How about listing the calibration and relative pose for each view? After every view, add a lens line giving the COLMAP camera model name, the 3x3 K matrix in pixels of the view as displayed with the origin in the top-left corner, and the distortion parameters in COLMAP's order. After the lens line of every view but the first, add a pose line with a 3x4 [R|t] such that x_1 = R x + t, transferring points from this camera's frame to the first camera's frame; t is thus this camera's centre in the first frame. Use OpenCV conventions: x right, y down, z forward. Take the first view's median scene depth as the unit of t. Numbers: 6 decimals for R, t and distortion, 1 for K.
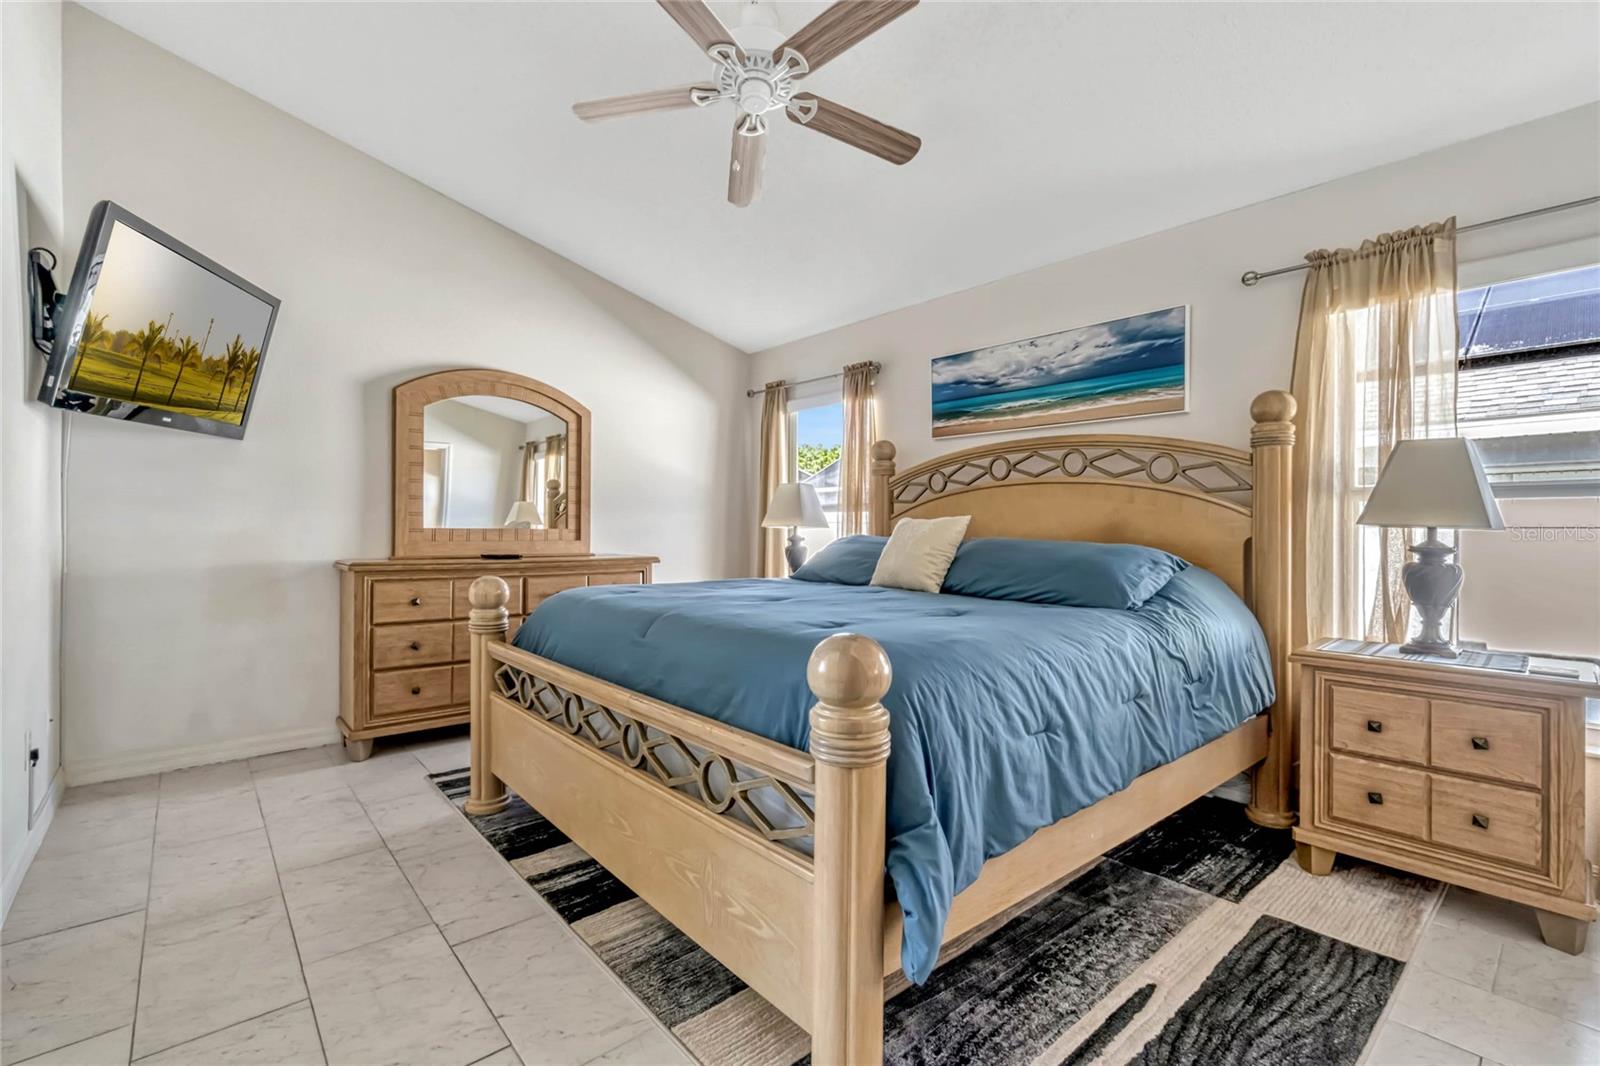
lens RADIAL K [[704.9, 0, 800.0], [0, 704.9, 533.0], [0, 0, 1]] dist [0.002477, 0.000095]
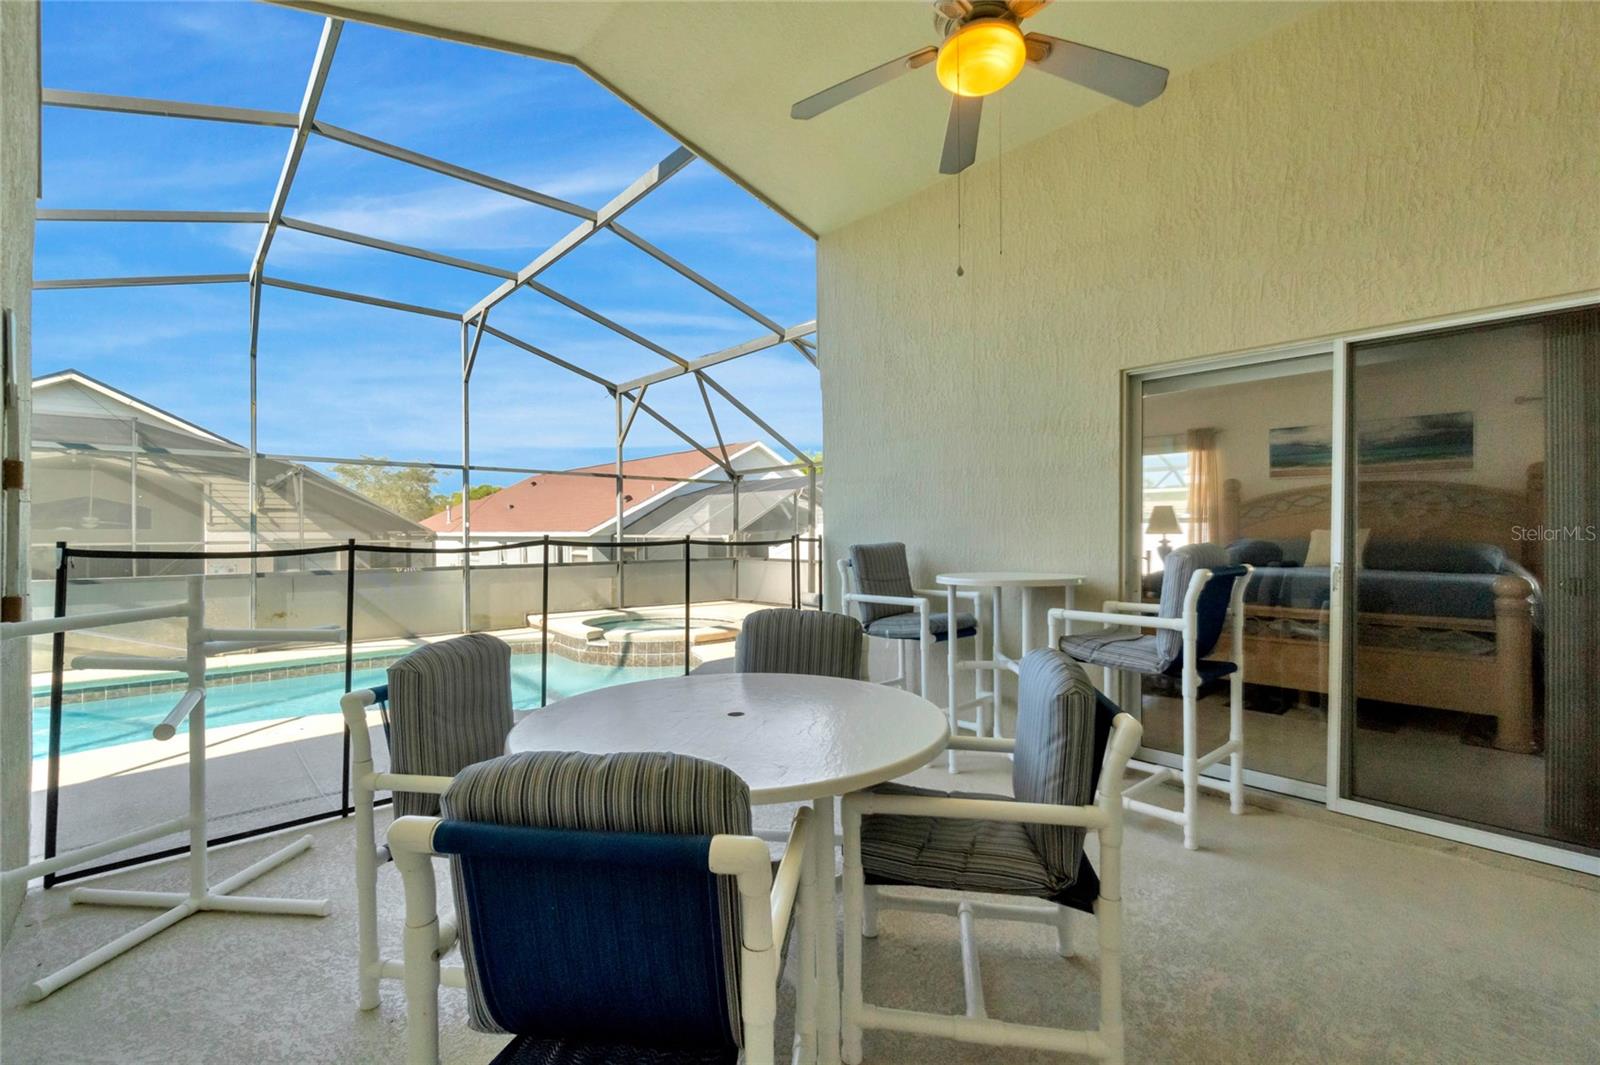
lens RADIAL K [[704.9, 0, 800.0], [0, 704.9, 532.5], [0, 0, 1]] dist [0.002477, 0.000095]
pose [[0.999863, -0.012754, 0.010569, -1.019350], [0.012755, 0.999919, -0.000020, -0.026268], [-0.010568, 0.000154, 0.999944, -0.677454]]
